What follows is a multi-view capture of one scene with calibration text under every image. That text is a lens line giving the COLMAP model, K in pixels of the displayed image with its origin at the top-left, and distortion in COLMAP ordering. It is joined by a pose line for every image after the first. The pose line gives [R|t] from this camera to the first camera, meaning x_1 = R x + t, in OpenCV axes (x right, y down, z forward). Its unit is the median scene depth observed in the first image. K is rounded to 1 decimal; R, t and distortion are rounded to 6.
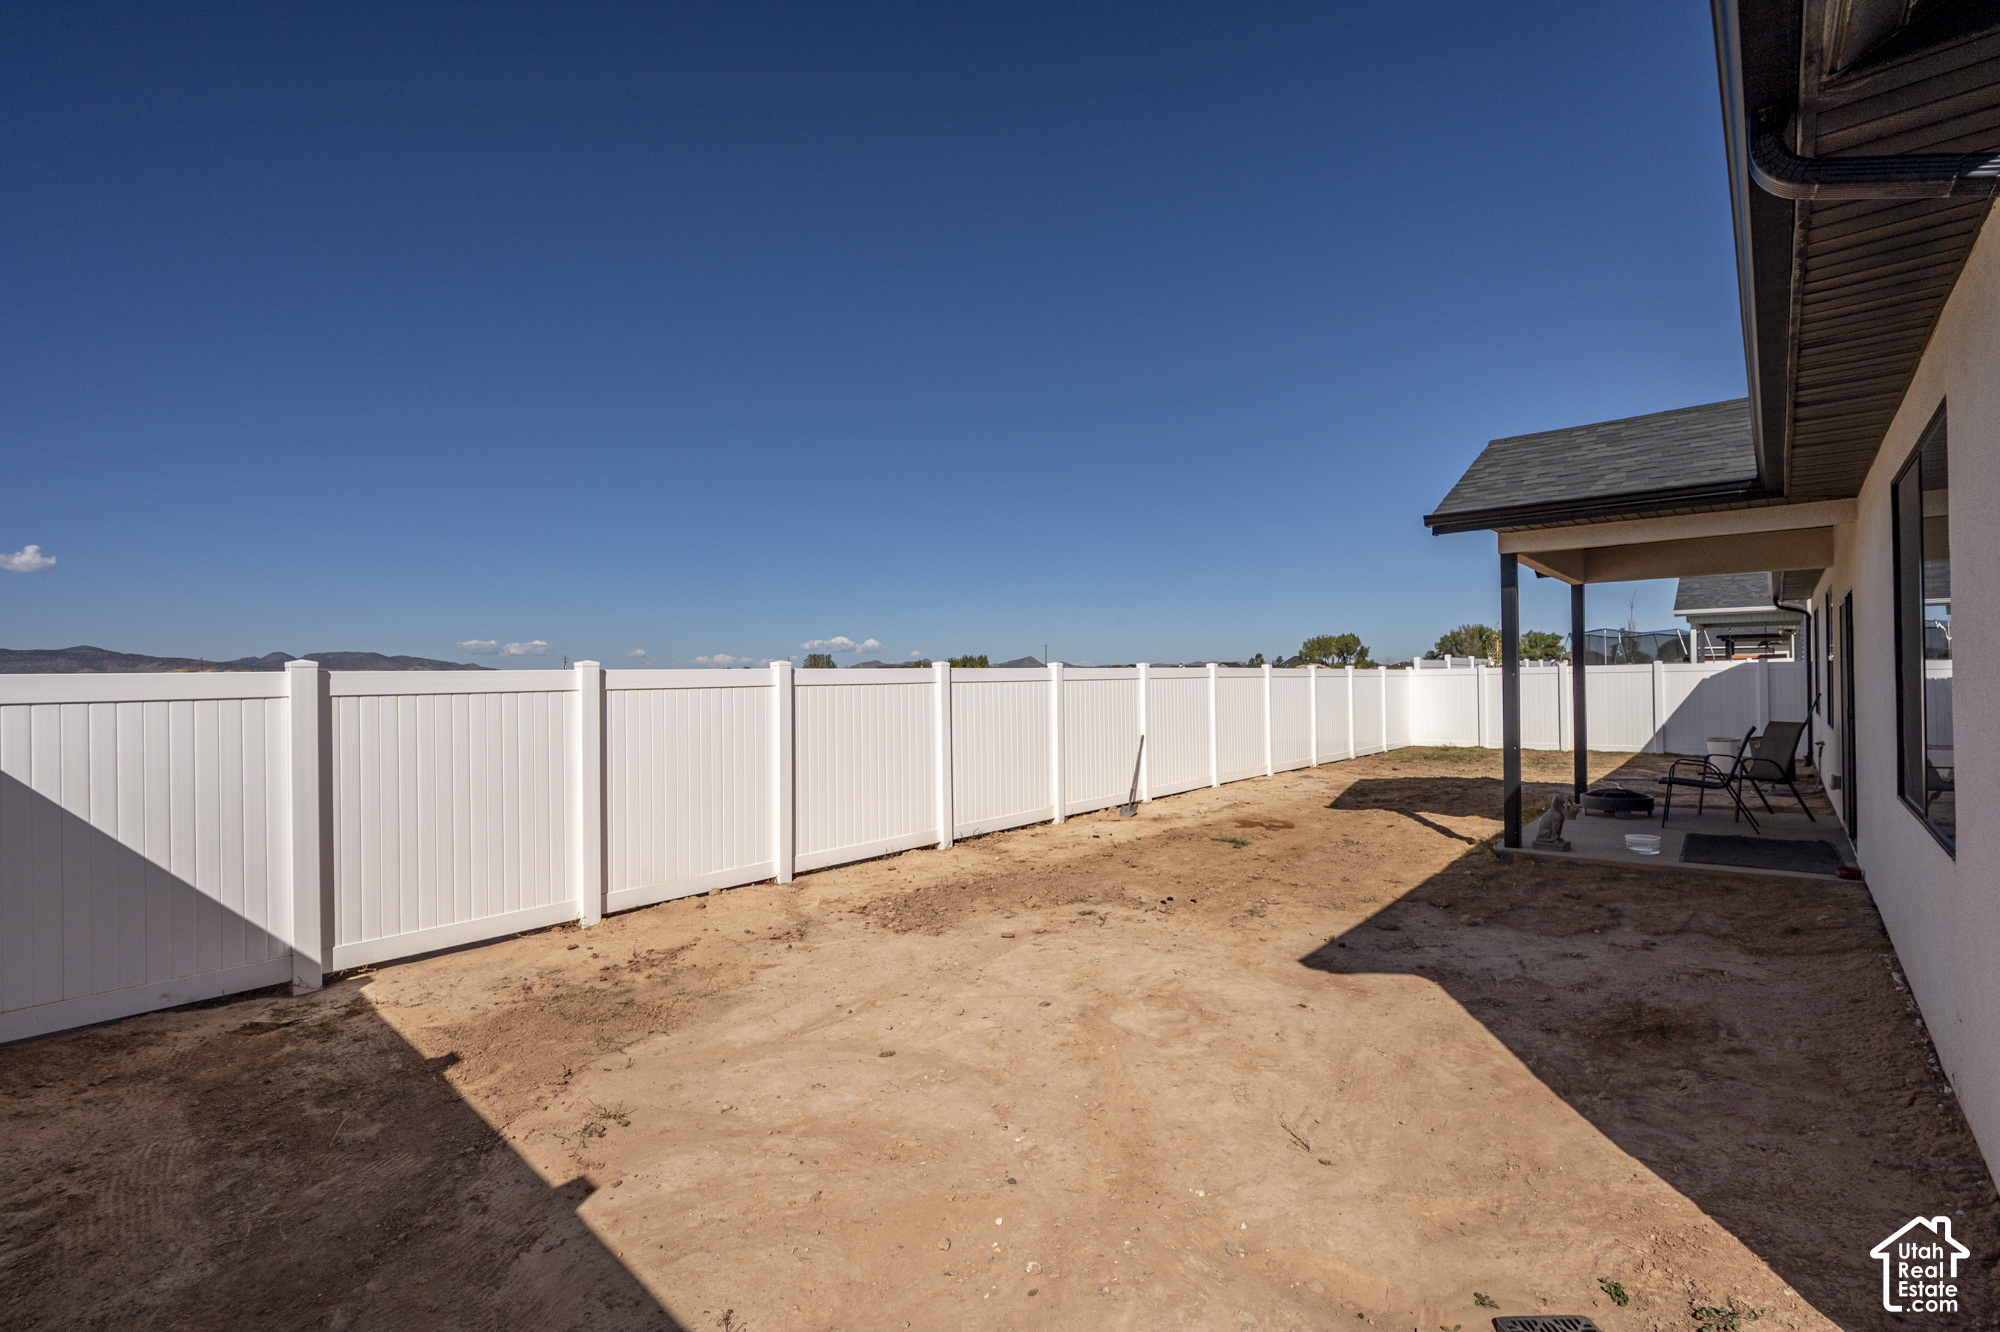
lens RADIAL K [[858.9, 0, 1000.0], [0, 858.9, 666.0], [0, 0, 1]] dist [-0.003266, -0.000360]
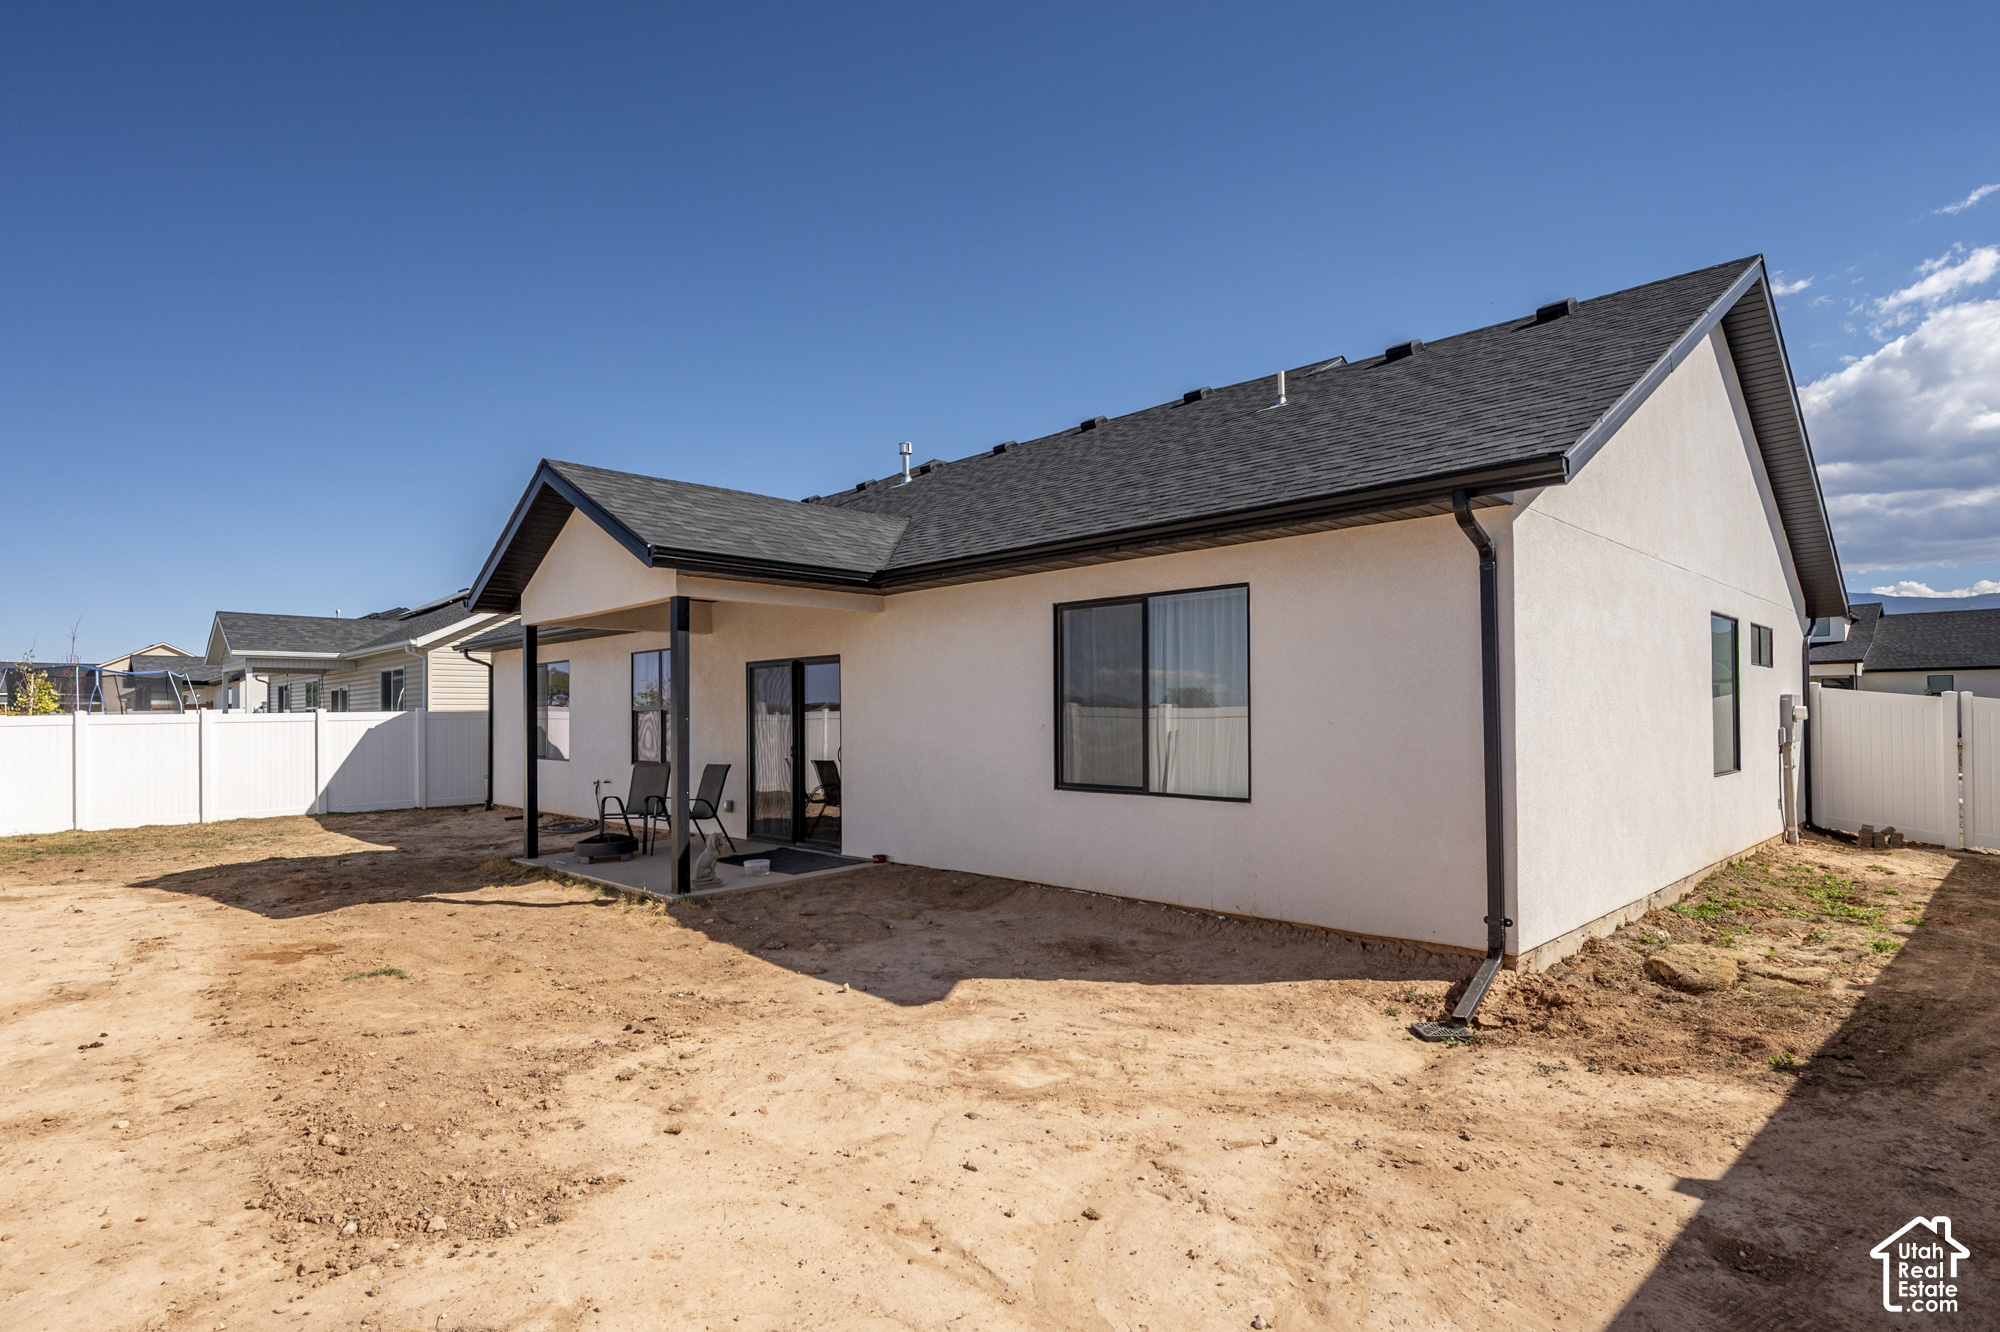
lens RADIAL K [[1028.8, 0, 1002.5], [0, 1028.8, 724.8], [0, 0, 1]] dist [0.000992, 0.000009]
pose [[0.060479, -0.001469, 0.998168, -0.878363], [-0.003881, 0.999991, 0.001707, 0.021283], [-0.998162, -0.003977, 0.060473, 0.874923]]
